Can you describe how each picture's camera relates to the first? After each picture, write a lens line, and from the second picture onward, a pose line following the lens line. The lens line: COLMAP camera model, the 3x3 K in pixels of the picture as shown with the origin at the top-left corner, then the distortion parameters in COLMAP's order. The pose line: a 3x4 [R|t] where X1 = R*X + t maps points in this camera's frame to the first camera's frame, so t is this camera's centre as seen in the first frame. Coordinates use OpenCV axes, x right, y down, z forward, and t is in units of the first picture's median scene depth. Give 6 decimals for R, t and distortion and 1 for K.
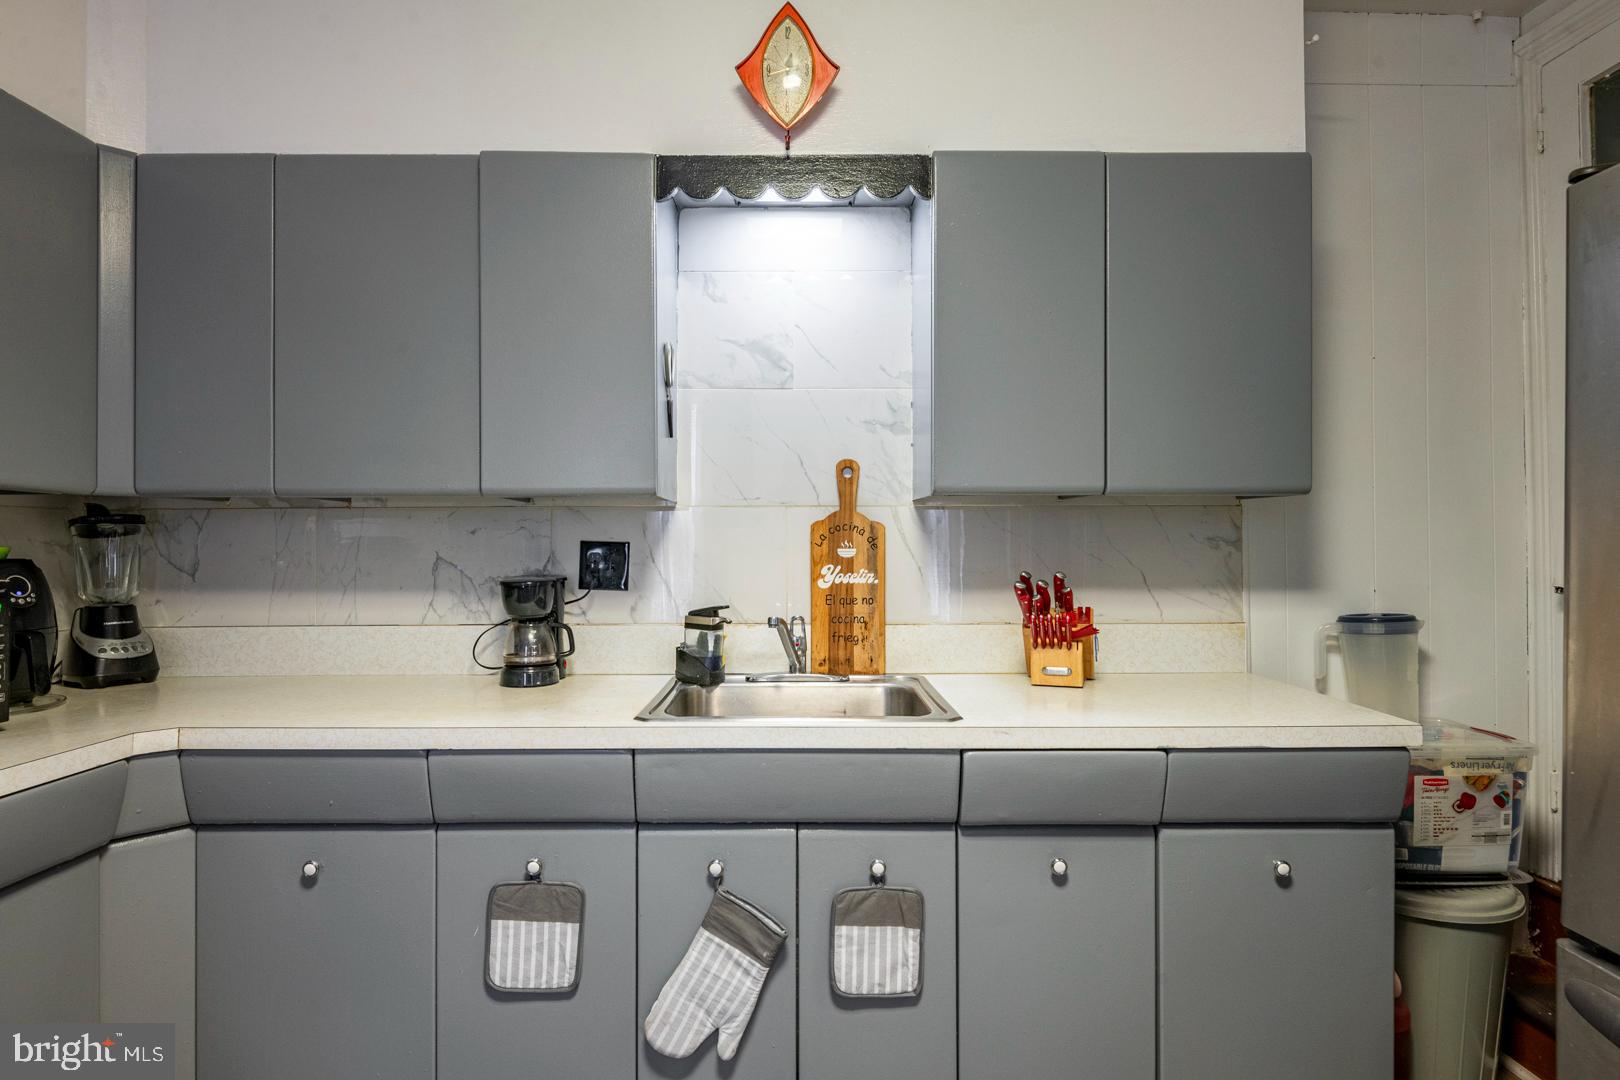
lens RADIAL K [[876.2, 0, 806.3], [0, 876.2, 533.2], [0, 0, 1]] dist [0.006970, -0.004886]
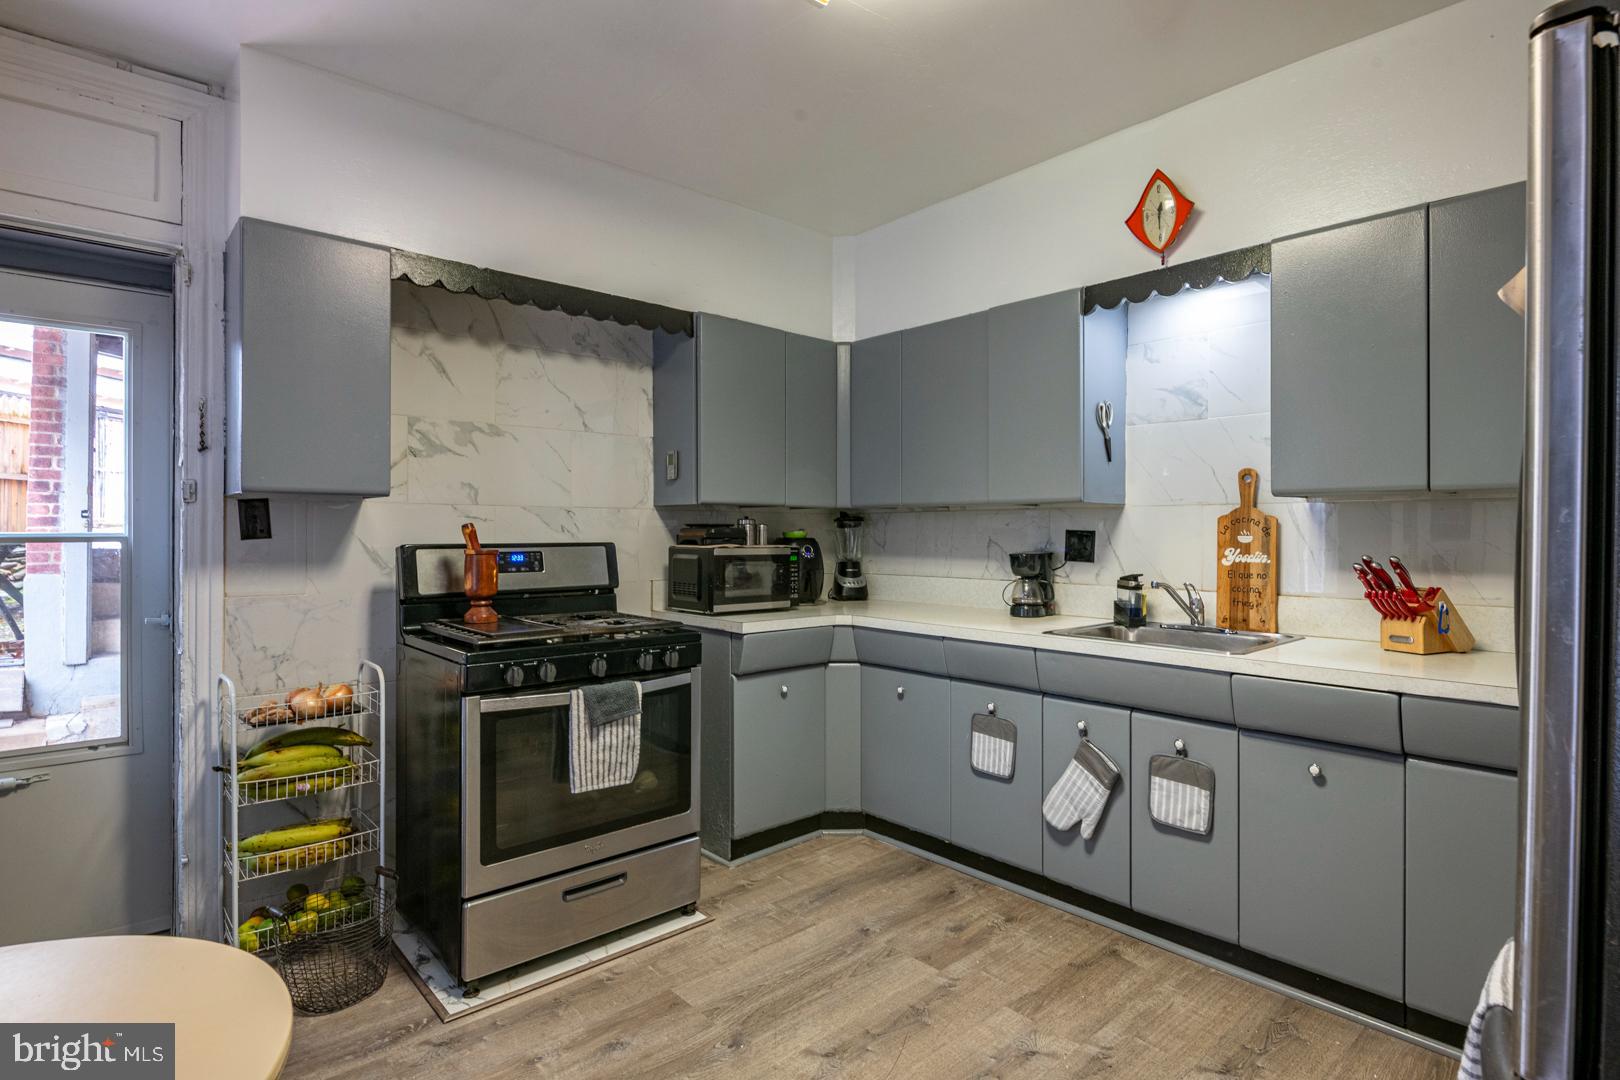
lens RADIAL K [[835.6, 0, 806.0], [0, 835.6, 528.7], [0, 0, 1]] dist [-0.002097, -0.001755]
pose [[0.663199, 0.000680, -0.748443, 0.598335], [0.004692, 0.999976, 0.005066, -0.003299], [0.748428, -0.006872, 0.663180, -0.362918]]
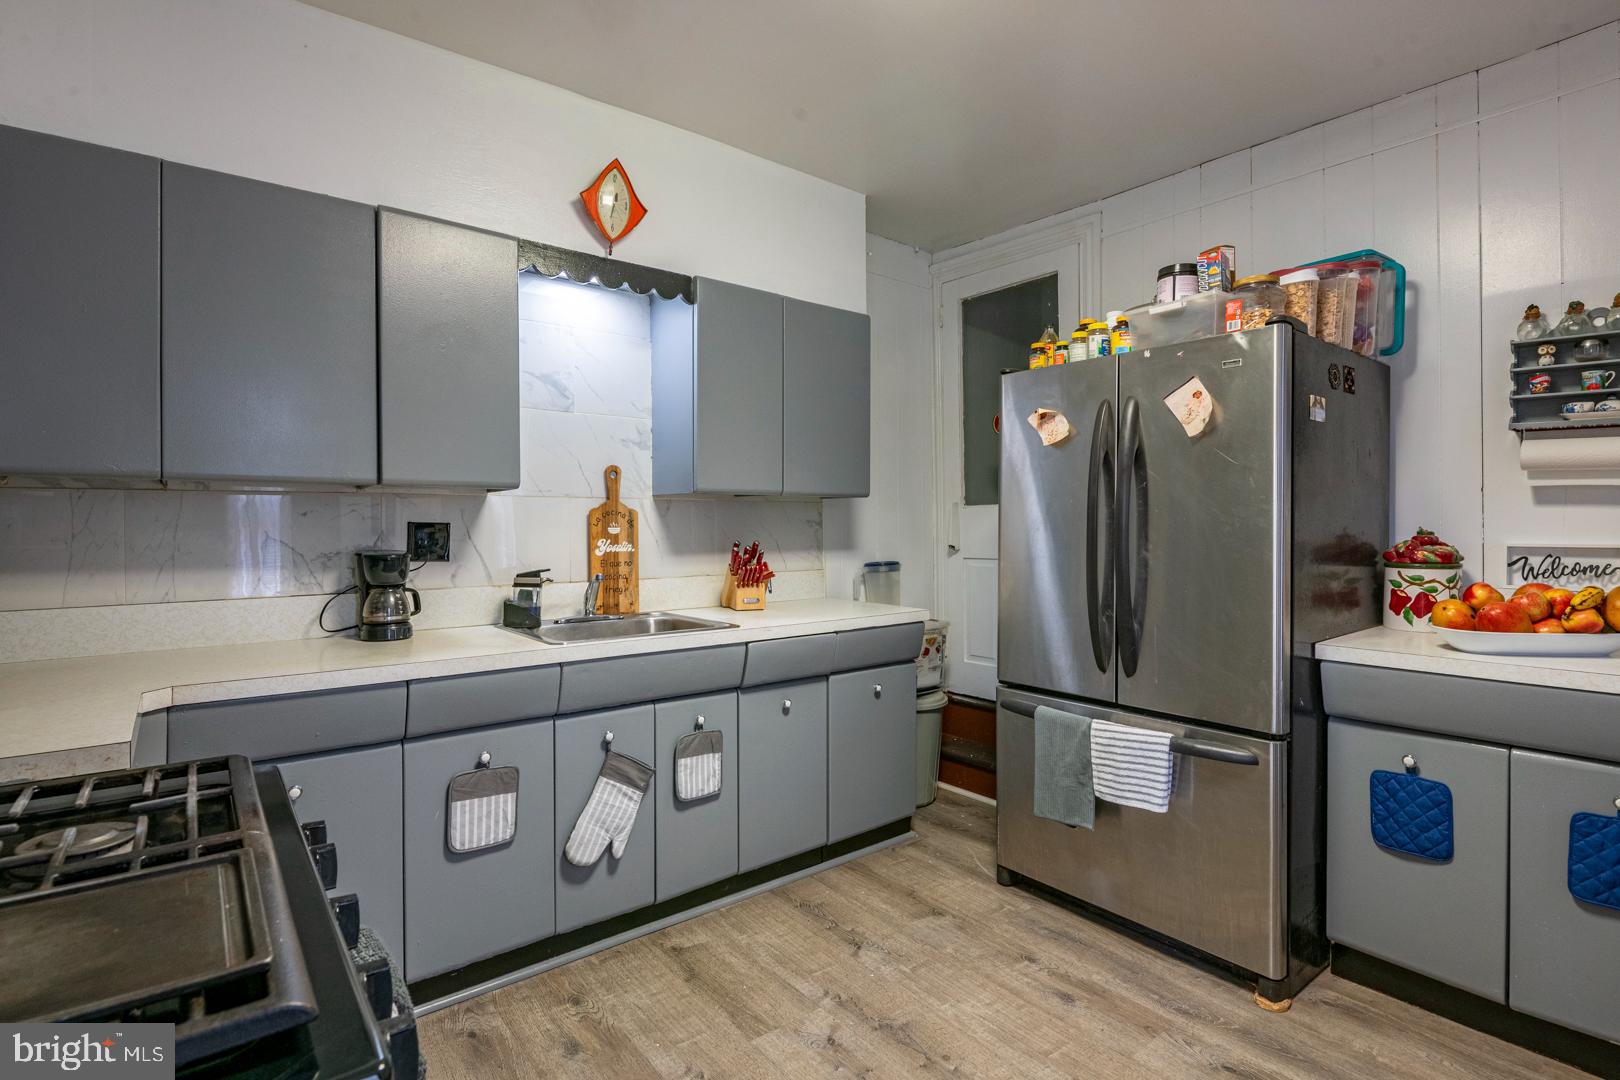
lens RADIAL K [[784.2, 0, 811.8], [0, 784.2, 523.1], [0, 0, 1]] dist [0.003385, -0.001799]
pose [[0.781499, 0.000447, 0.623906, -0.546777], [-0.003667, 0.999986, 0.003877, 0.004466], [-0.623896, -0.005318, 0.781490, -0.226976]]
